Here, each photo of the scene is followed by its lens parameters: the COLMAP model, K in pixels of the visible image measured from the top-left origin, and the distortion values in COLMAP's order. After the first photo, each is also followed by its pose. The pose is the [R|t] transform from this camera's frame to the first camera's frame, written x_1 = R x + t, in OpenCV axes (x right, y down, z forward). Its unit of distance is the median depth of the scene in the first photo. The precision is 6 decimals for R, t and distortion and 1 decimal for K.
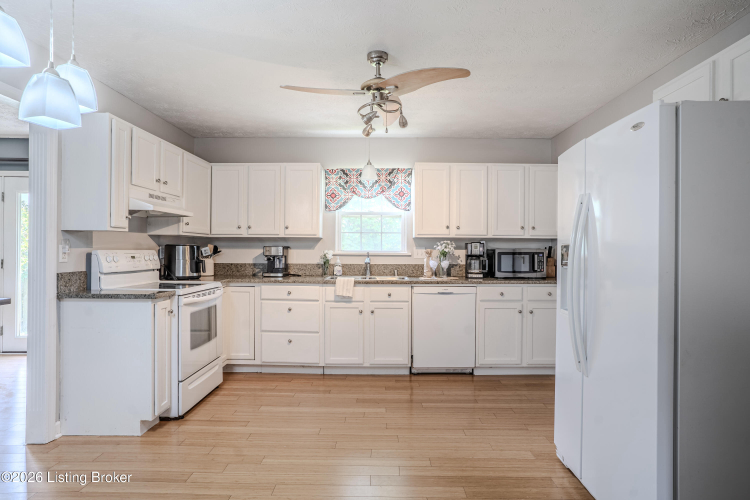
lens RADIAL K [[414.2, 0, 371.3], [0, 414.2, 251.7], [0, 0, 1]] dist [-0.041389, 0.026841]
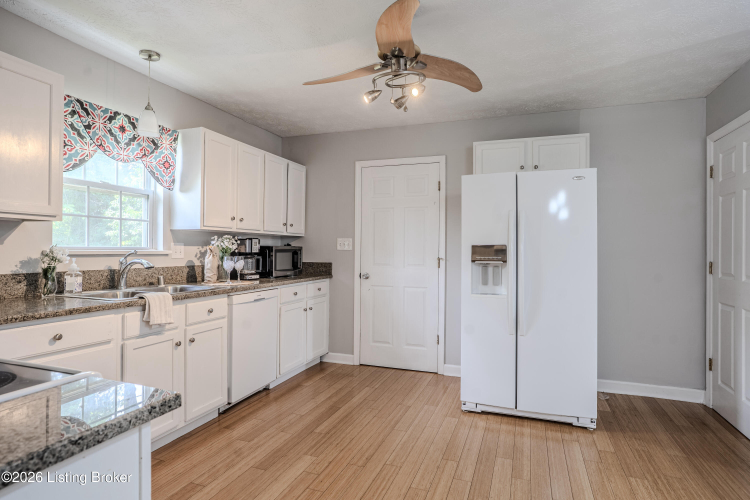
lens RADIAL K [[414.2, 0, 378.2], [0, 414.2, 249.8], [0, 0, 1]] dist [-0.041389, 0.026841]
pose [[0.329760, -0.003027, 0.944060, -0.476075], [-0.003110, 0.999986, 0.004293, -0.002596], [-0.944060, -0.004352, 0.329746, 0.465852]]
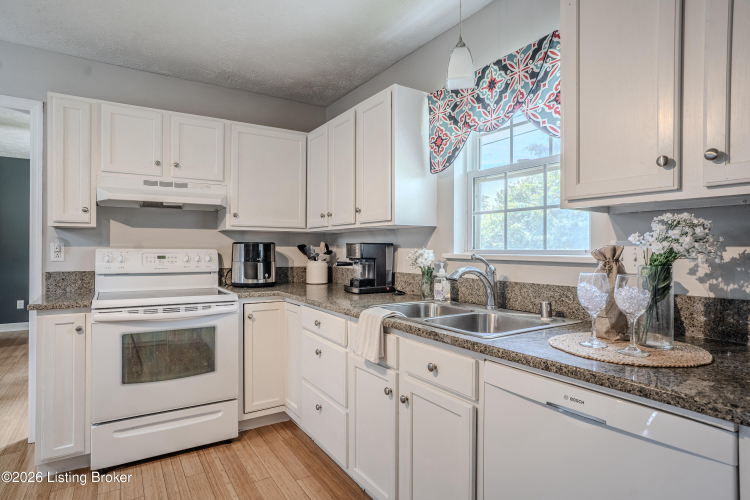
lens RADIAL K [[414.2, 0, 373.3], [0, 414.2, 251.2], [0, 0, 1]] dist [-0.041389, 0.026841]
pose [[0.556872, 0.001080, -0.830598, 0.297087], [-0.005993, 0.999978, -0.002718, 0.000385], [0.830577, 0.006492, 0.556867, 0.689407]]
